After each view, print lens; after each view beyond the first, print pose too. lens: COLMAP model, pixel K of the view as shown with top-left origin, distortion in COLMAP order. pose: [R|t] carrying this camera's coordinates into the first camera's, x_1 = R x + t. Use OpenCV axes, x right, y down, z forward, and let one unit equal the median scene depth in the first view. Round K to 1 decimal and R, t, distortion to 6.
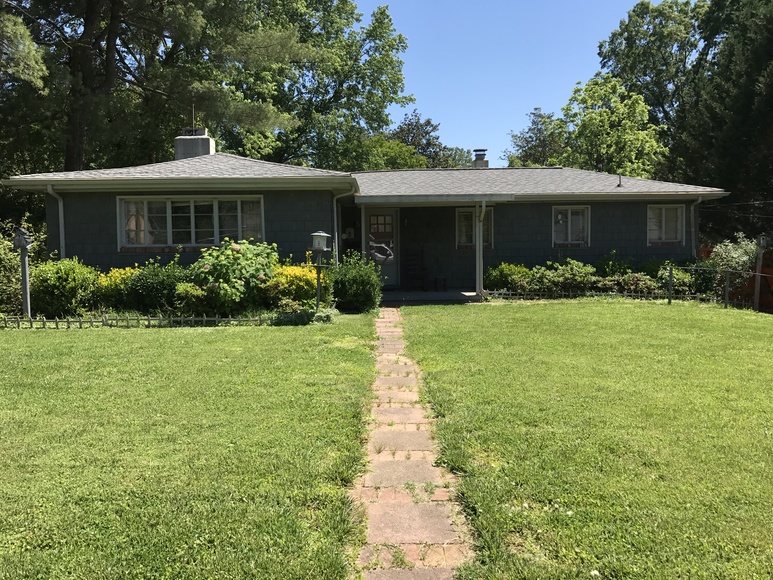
lens RADIAL K [[629.8, 0, 386.5], [0, 629.8, 290.0], [0, 0, 1]] dist [-0.001963, 0.004648]
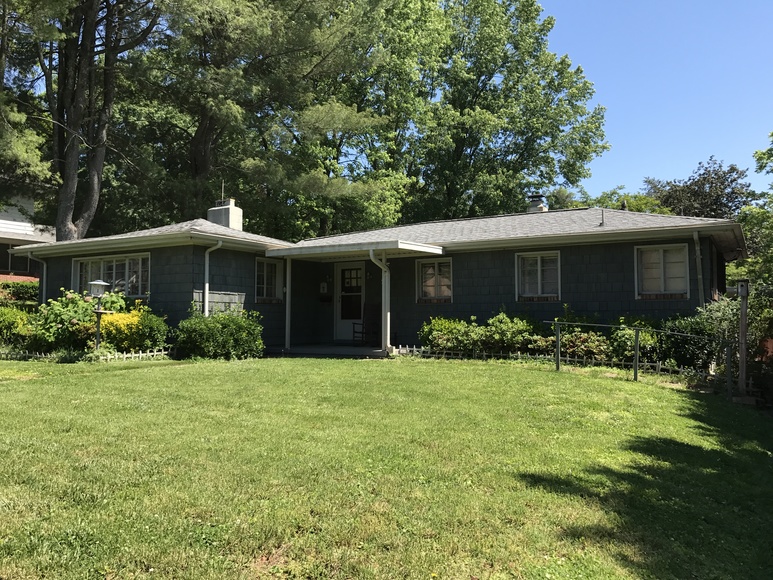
lens RADIAL K [[629.8, 0, 386.5], [0, 629.8, 290.0], [0, 0, 1]] dist [-0.001963, 0.004648]
pose [[0.851885, -0.011784, -0.523596, 0.603047], [-0.043631, 0.994675, -0.093374, 0.005147], [0.521908, 0.102389, 0.846834, 0.198848]]
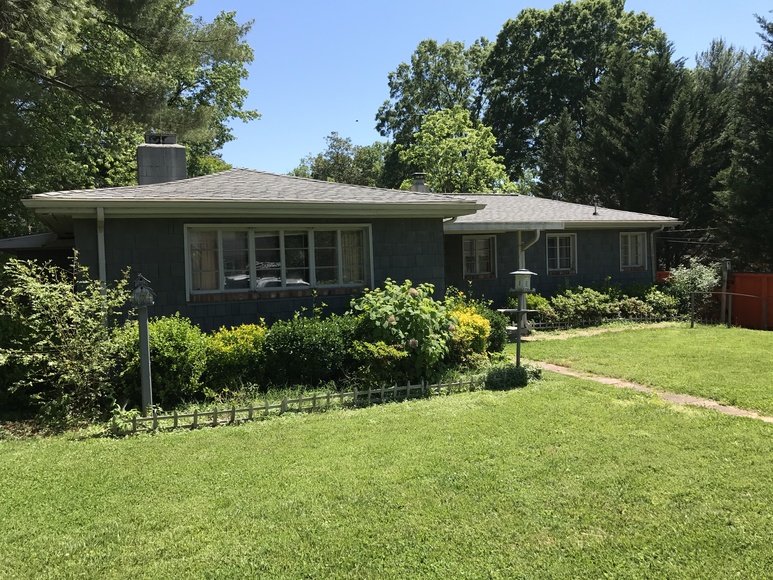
lens RADIAL K [[636.1, 0, 386.5], [0, 636.1, 290.0], [0, 0, 1]] dist [-0.006183, -0.005440]
pose [[0.918697, -0.036744, 0.393250, -0.393171], [0.050254, 0.998445, -0.024111, -0.035381], [-0.391753, 0.041913, 0.919115, 0.192348]]
